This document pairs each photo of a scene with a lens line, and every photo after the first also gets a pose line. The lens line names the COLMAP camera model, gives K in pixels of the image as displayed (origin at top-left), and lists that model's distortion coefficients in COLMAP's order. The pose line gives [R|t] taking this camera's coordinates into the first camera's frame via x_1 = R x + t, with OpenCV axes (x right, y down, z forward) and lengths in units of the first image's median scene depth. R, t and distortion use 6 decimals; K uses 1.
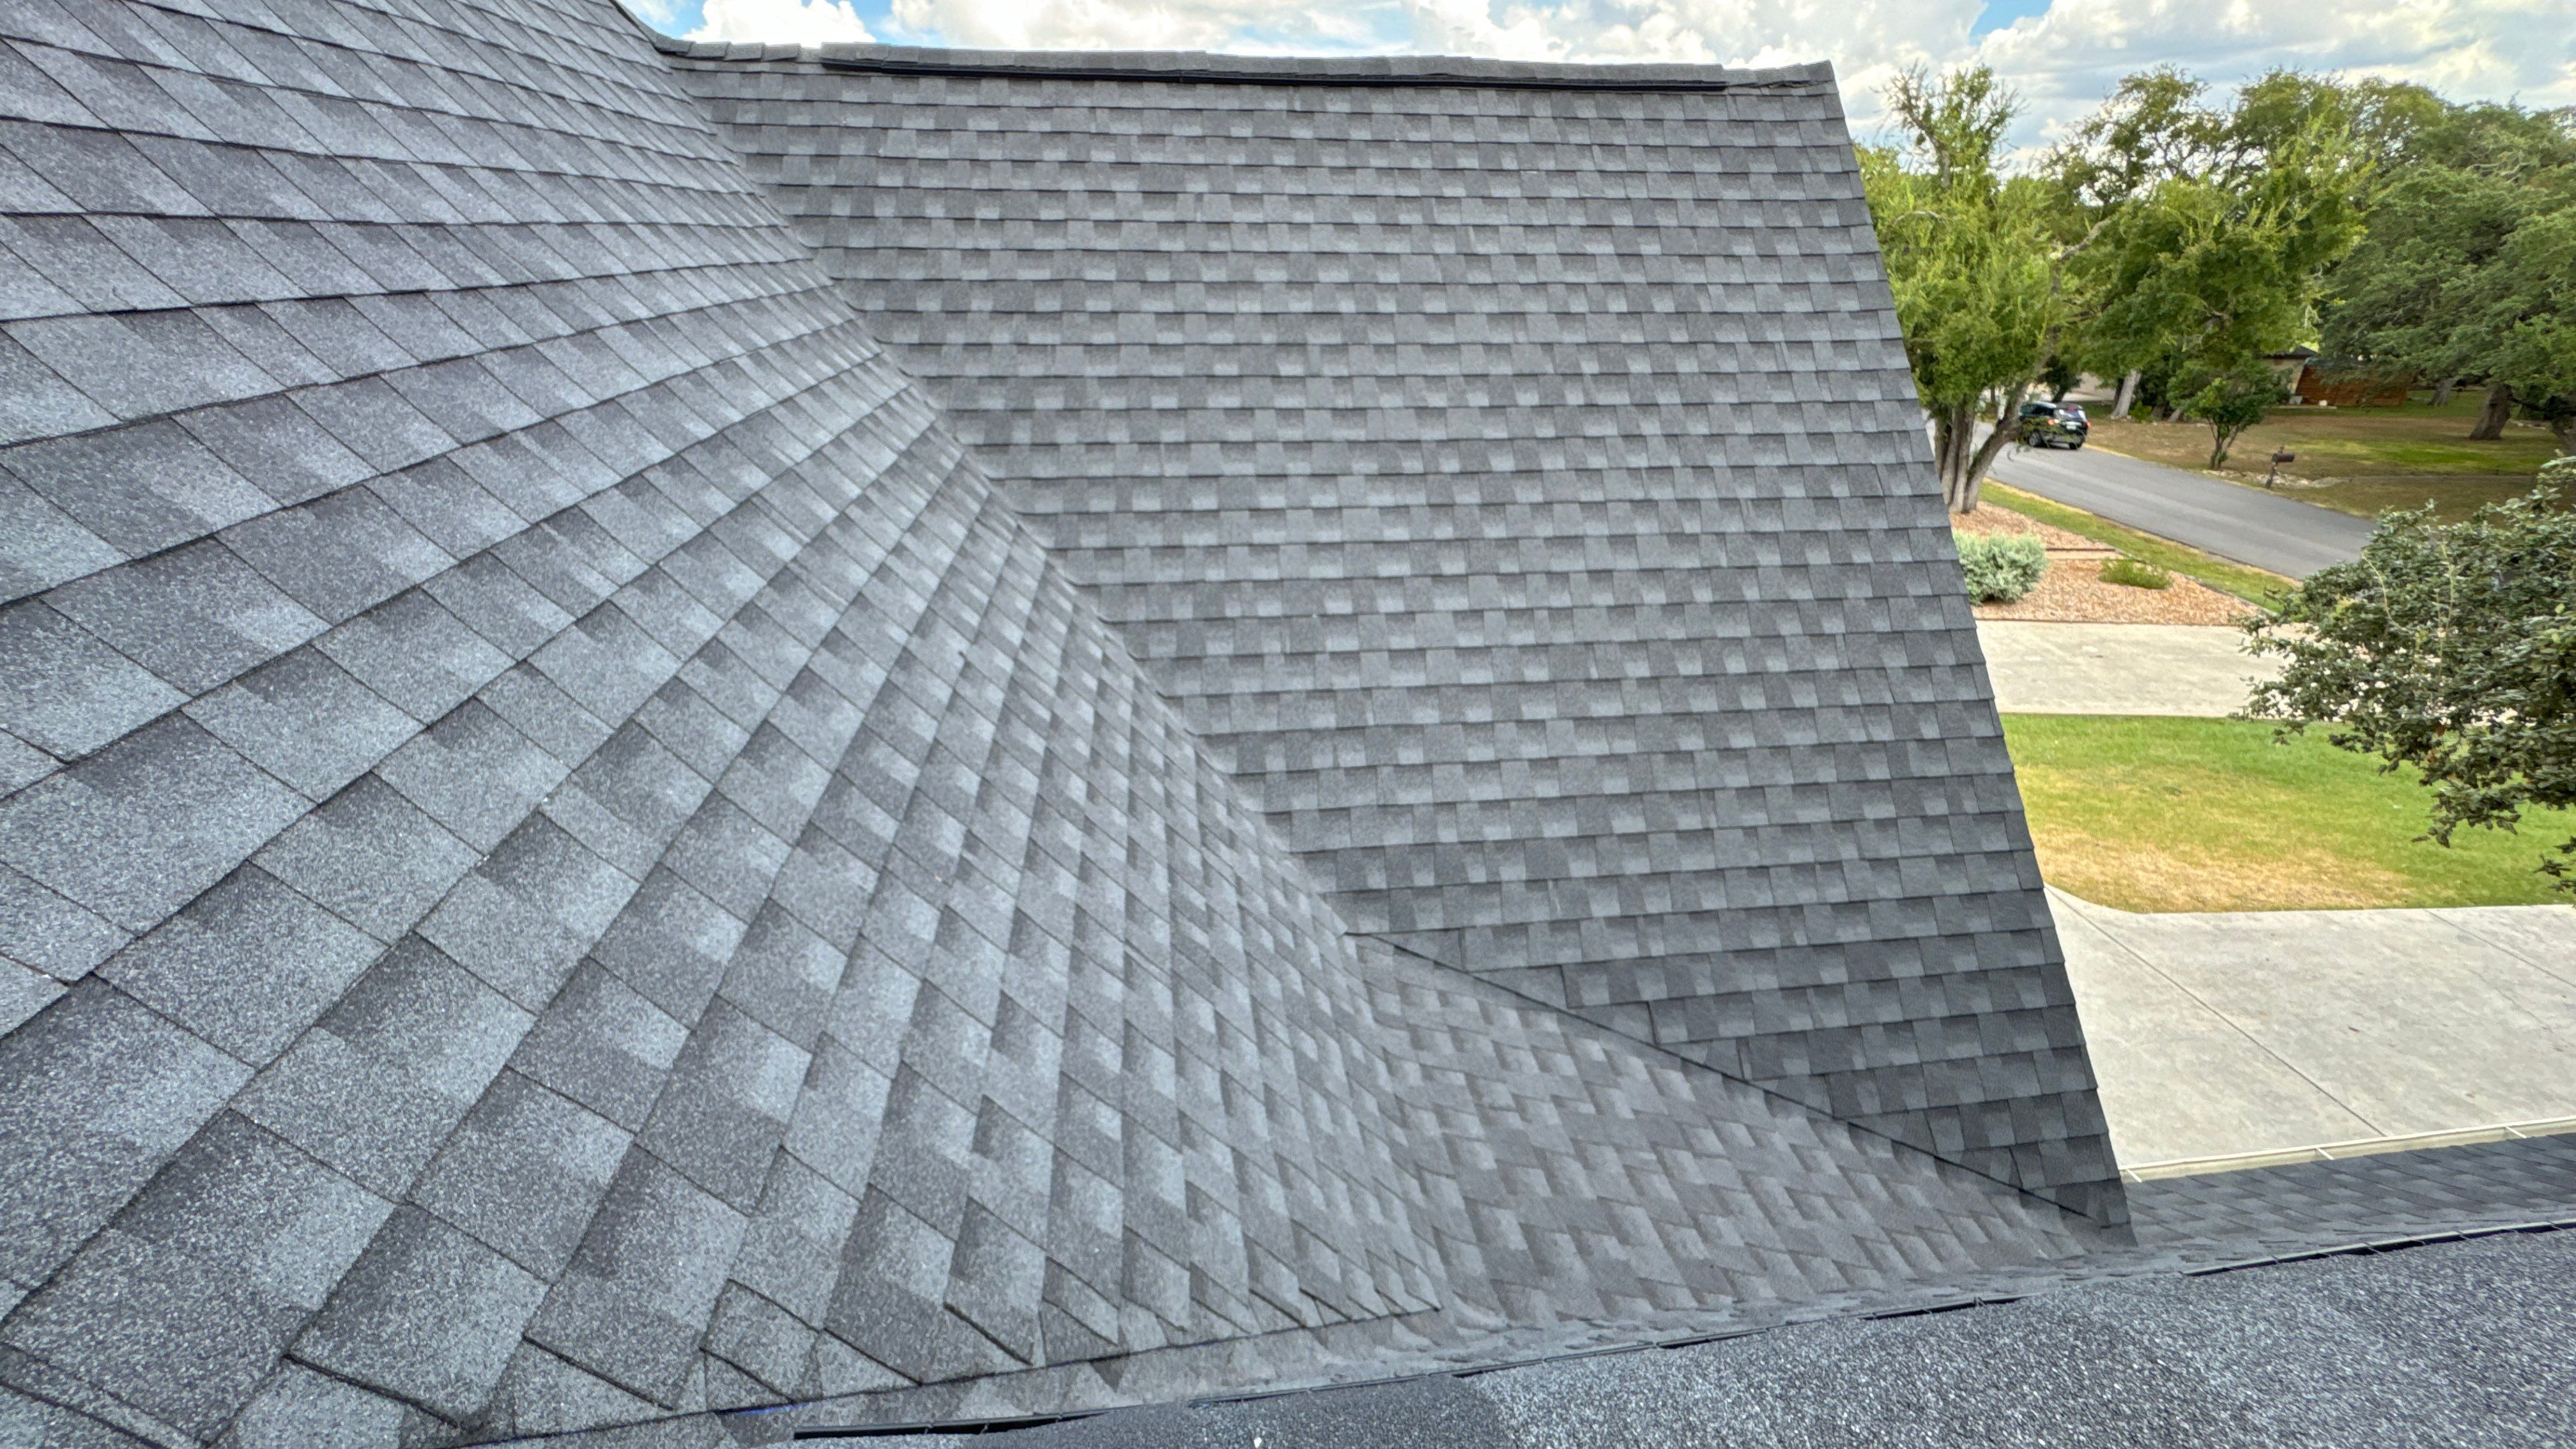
lens RADIAL K [[1077.8, 0, 1290.2], [0, 1077.8, 724.5], [0, 0, 1]] dist [-0.003133, 0.000523]
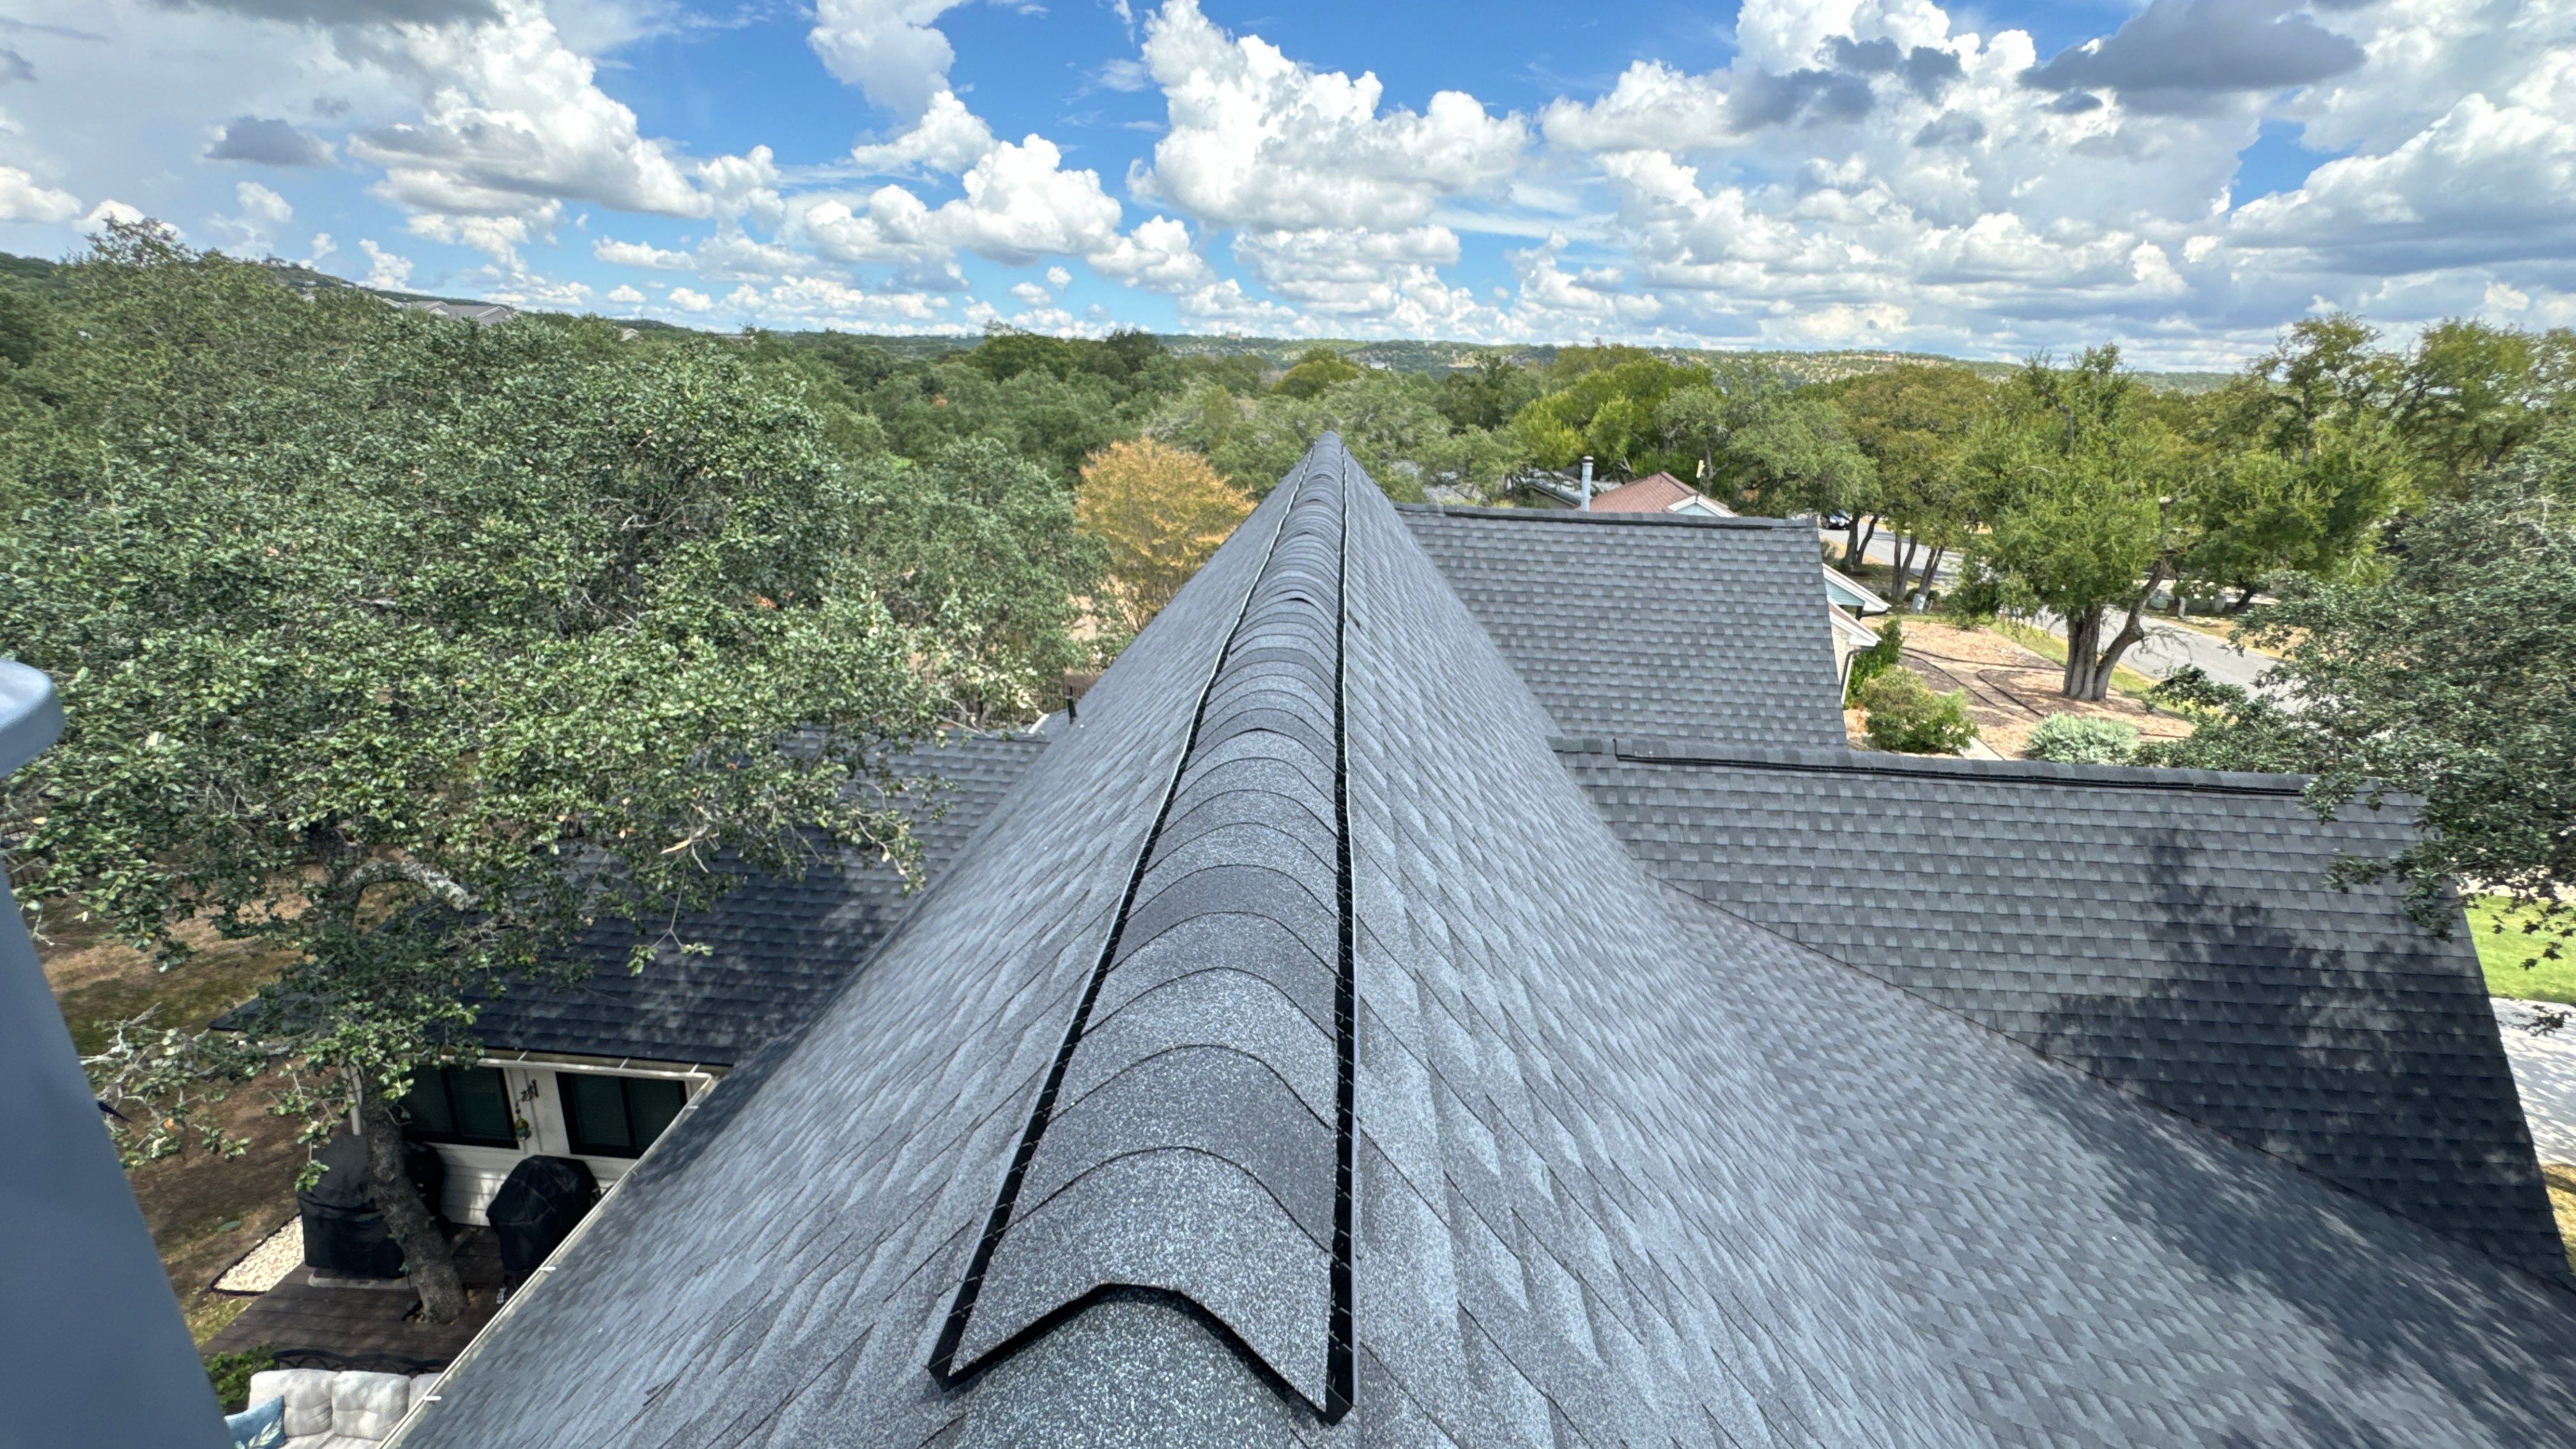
lens RADIAL K [[1077.8, 0, 1295.8], [0, 1077.8, 716.1], [0, 0, 1]] dist [-0.003133, 0.000523]
pose [[0.984582, 0.080547, -0.155277, -0.365412], [-0.099804, 0.987683, -0.120502, 0.367826], [0.143658, 0.134141, 0.980494, -2.063000]]
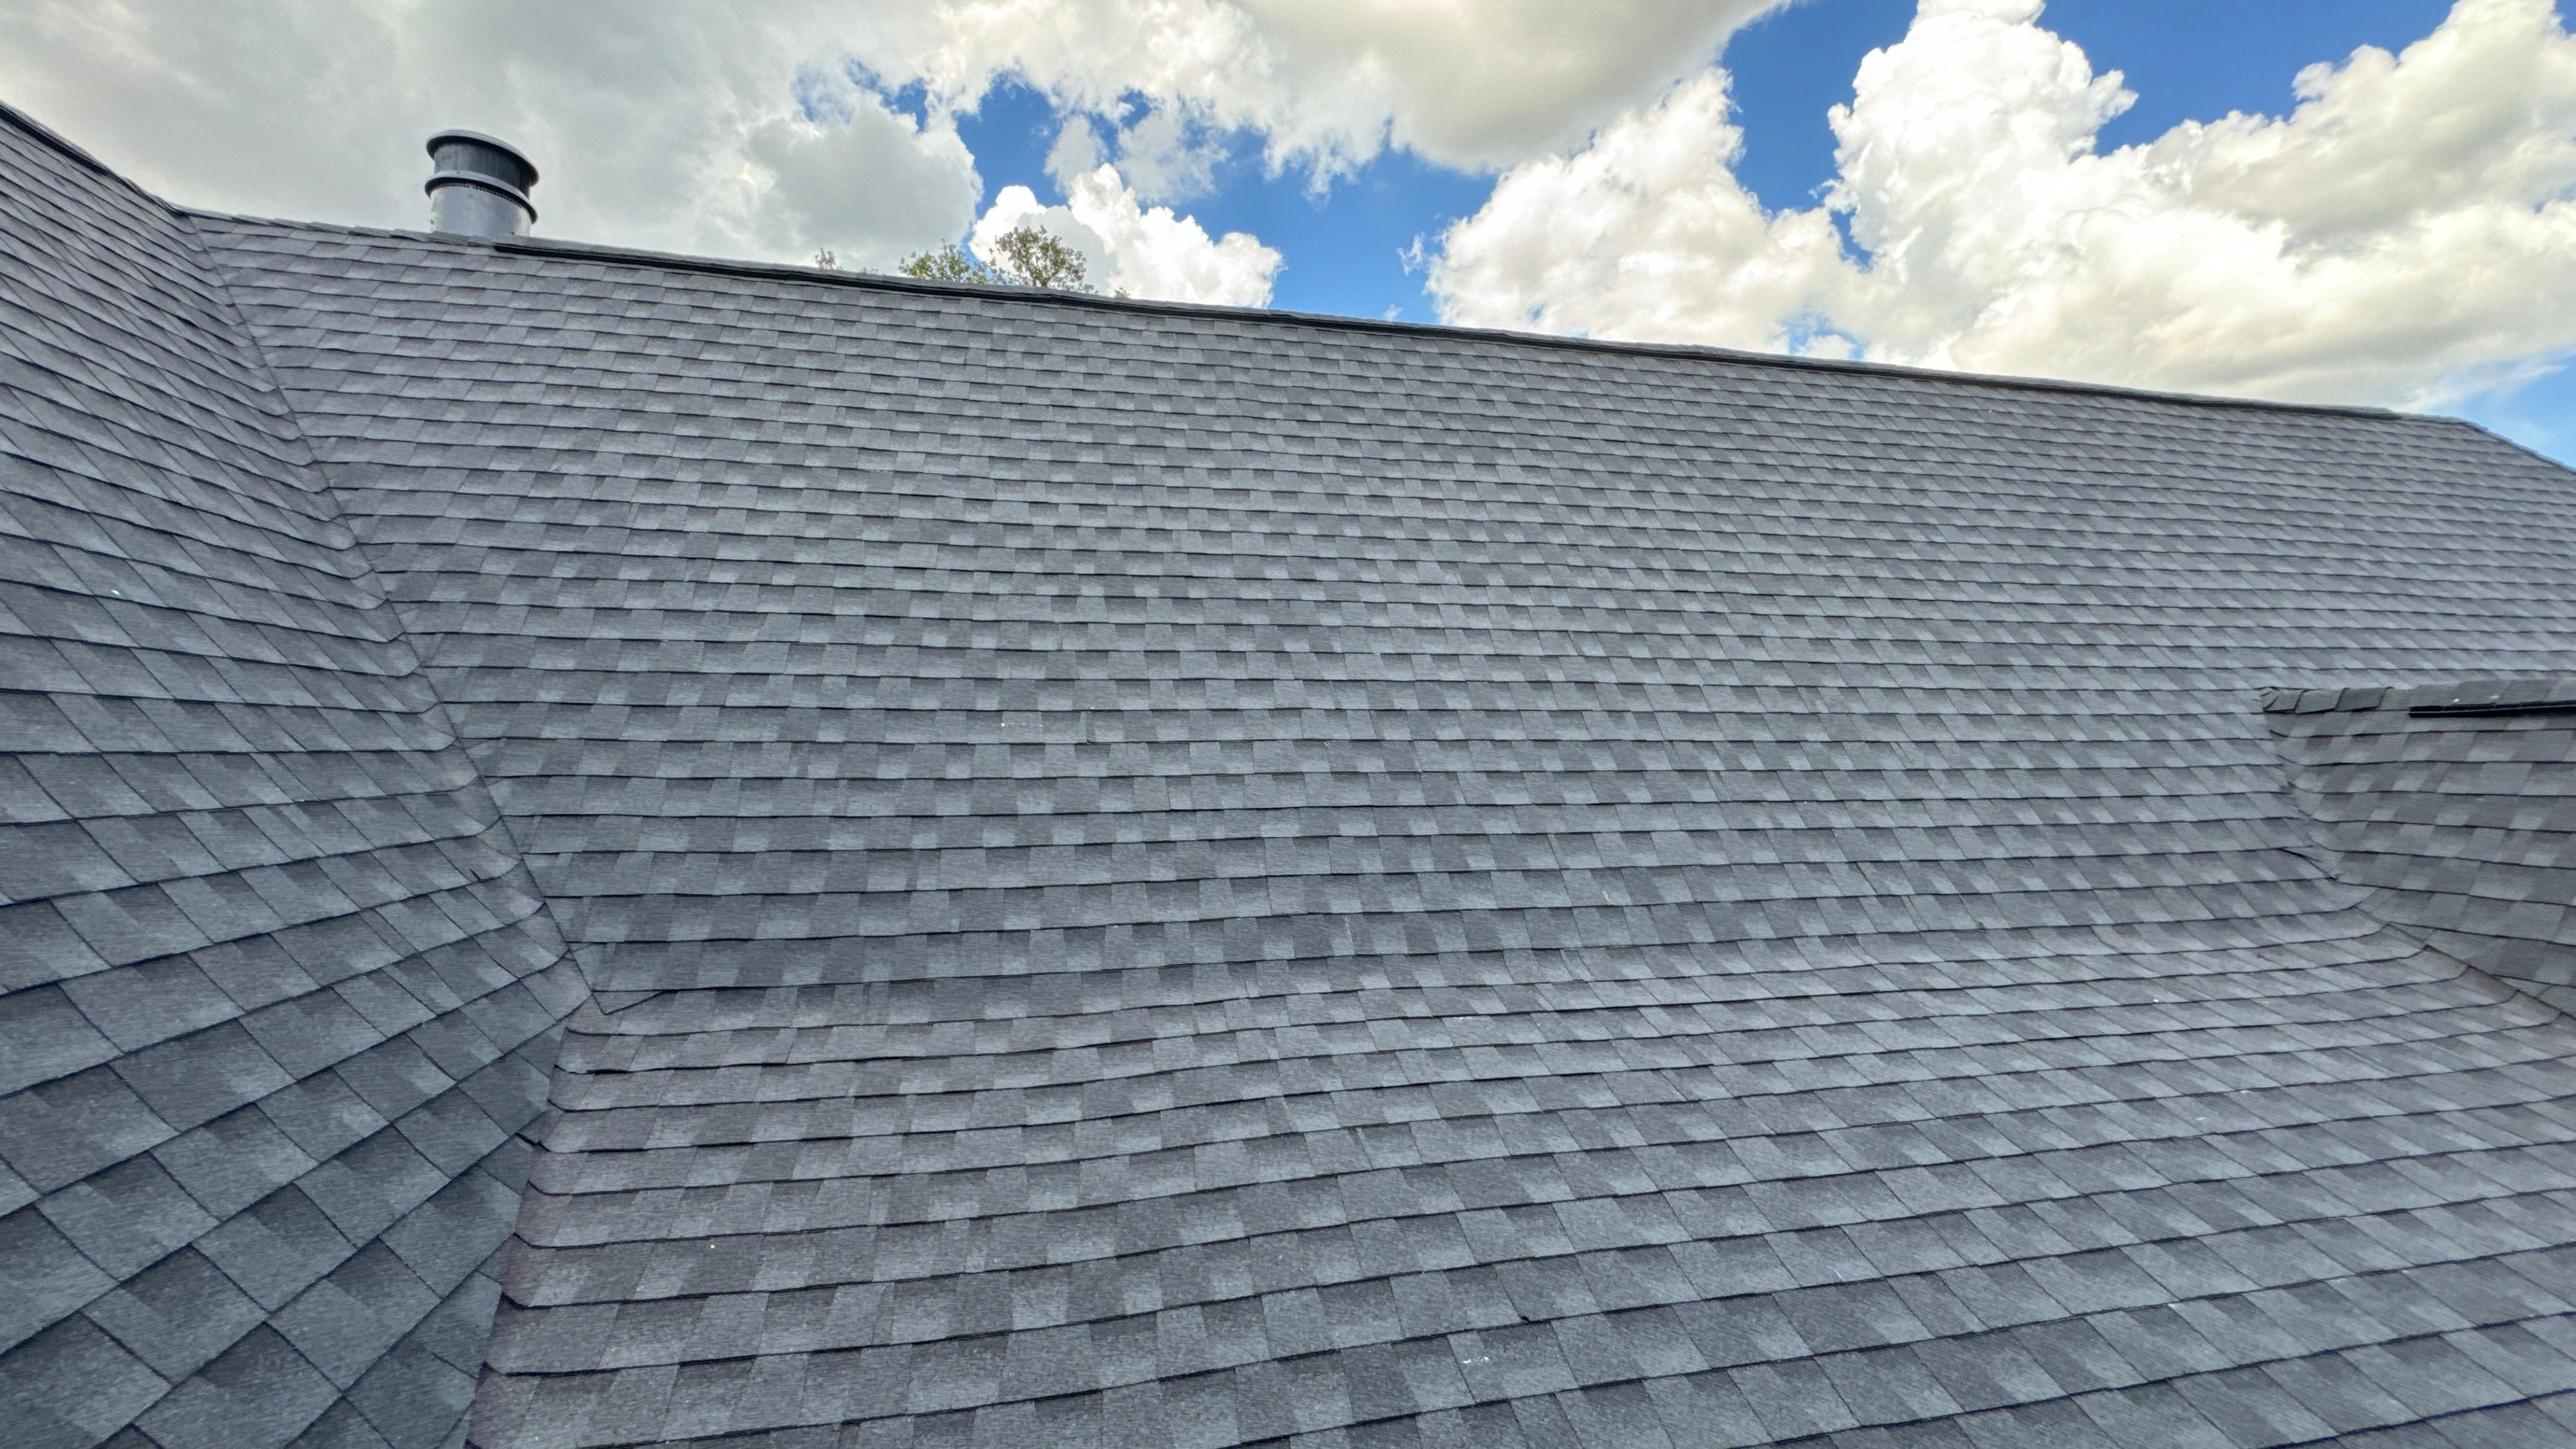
lens RADIAL K [[1077.8, 0, 1294.2], [0, 1077.8, 727.4], [0, 0, 1]] dist [-0.003133, 0.000523]
pose [[0.096797, -0.027150, -0.994934, 0.876473], [-0.407880, 0.910752, -0.064535, 0.657820], [0.907890, 0.412060, 0.077085, -0.963898]]
